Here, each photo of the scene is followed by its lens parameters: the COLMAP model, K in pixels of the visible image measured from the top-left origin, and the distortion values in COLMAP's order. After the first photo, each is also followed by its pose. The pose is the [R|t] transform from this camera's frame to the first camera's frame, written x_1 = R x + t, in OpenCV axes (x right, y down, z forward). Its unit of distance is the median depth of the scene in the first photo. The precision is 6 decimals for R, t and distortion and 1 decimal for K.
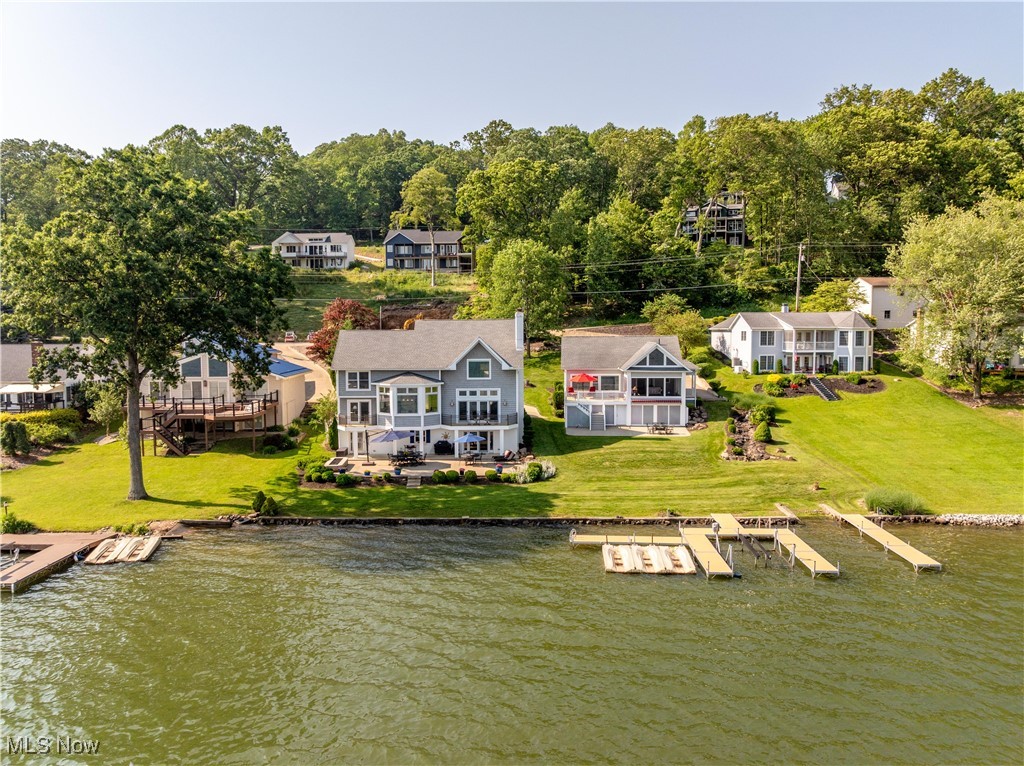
lens RADIAL K [[717.2, 0, 518.3], [0, 717.2, 379.8], [0, 0, 1]] dist [-0.032810, -0.007907]
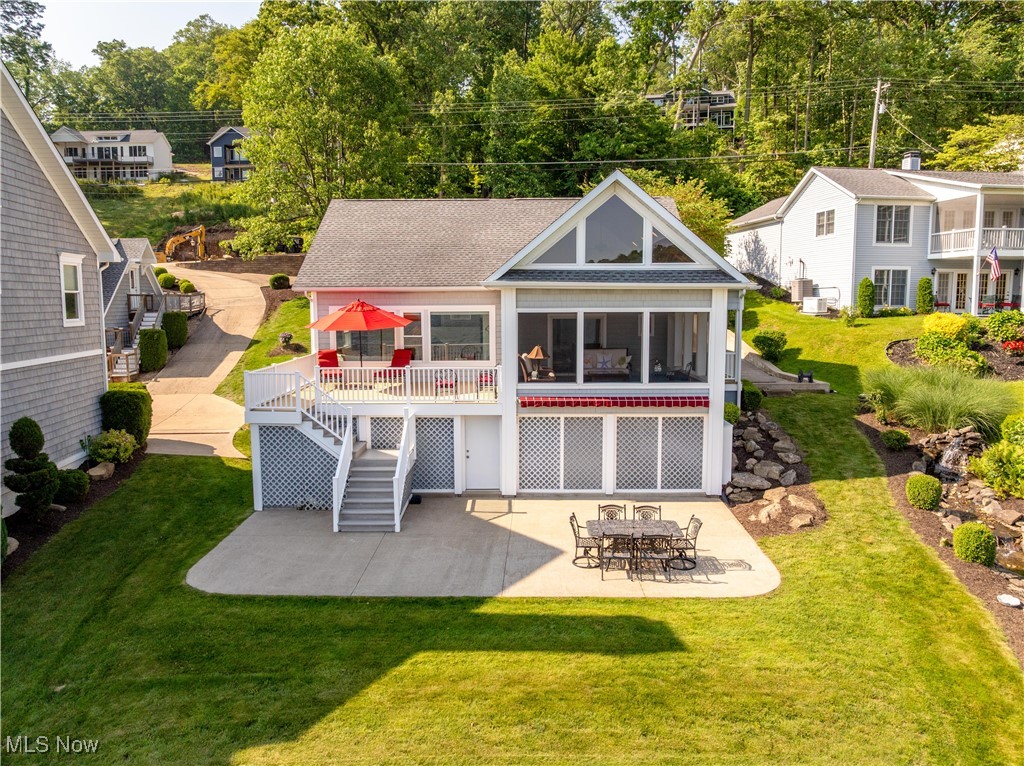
lens RADIAL K [[717.2, 0, 518.3], [0, 717.2, 379.8], [0, 0, 1]] dist [-0.032810, -0.007907]
pose [[0.997615, -0.006999, 0.068662, 0.140640], [0.003979, 0.999023, 0.044015, 0.010304], [-0.068903, -0.043637, 0.996669, 0.744428]]
